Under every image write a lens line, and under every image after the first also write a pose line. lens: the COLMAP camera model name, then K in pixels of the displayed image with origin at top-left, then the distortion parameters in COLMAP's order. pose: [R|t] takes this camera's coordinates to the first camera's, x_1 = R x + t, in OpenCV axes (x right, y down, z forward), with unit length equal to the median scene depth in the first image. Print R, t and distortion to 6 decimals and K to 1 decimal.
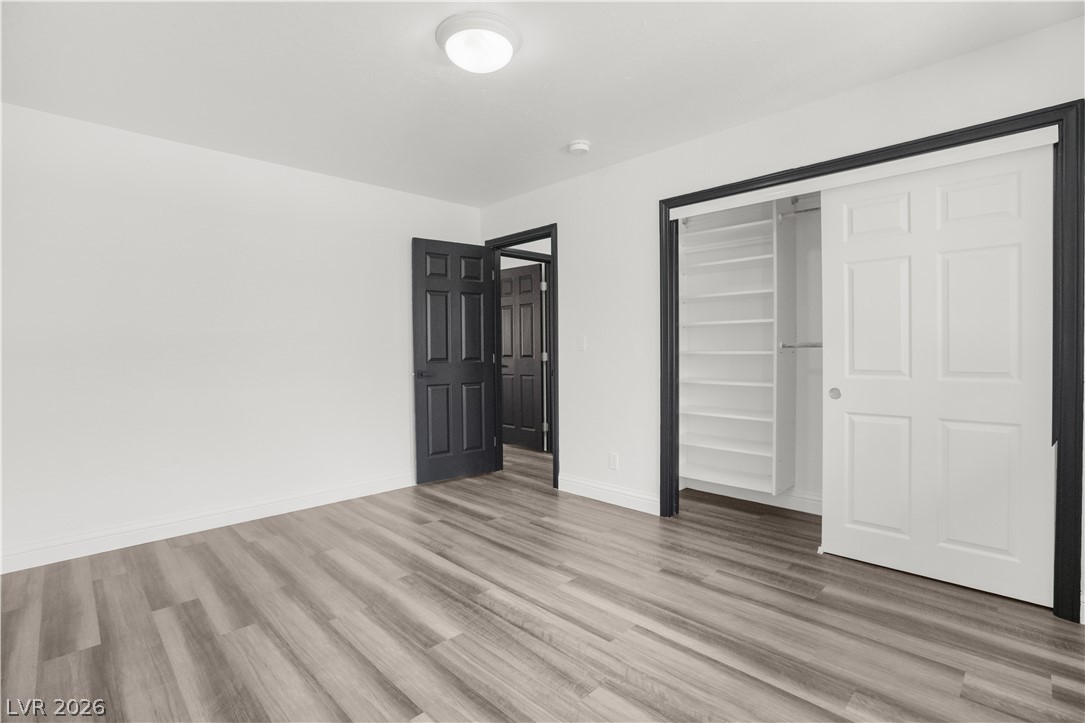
lens RADIAL K [[512.9, 0, 542.5], [0, 512.9, 361.5], [0, 0, 1]] dist [-0.056798, 0.022200]
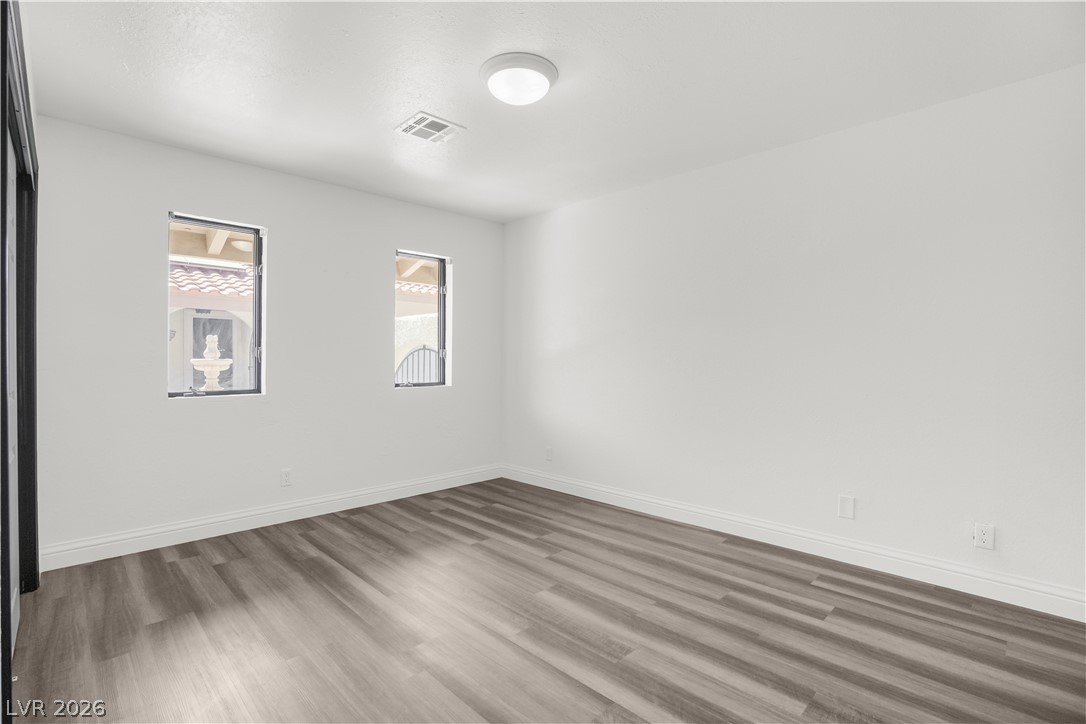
lens RADIAL K [[513.4, 0, 543.0], [0, 513.4, 362.0], [0, 0, 1]] dist [-0.056798, 0.022200]
pose [[-0.999956, 0.008493, -0.004074, -0.164662], [0.008373, 0.999552, 0.028722, -0.051793], [0.004316, 0.028687, -0.999579, 2.030570]]
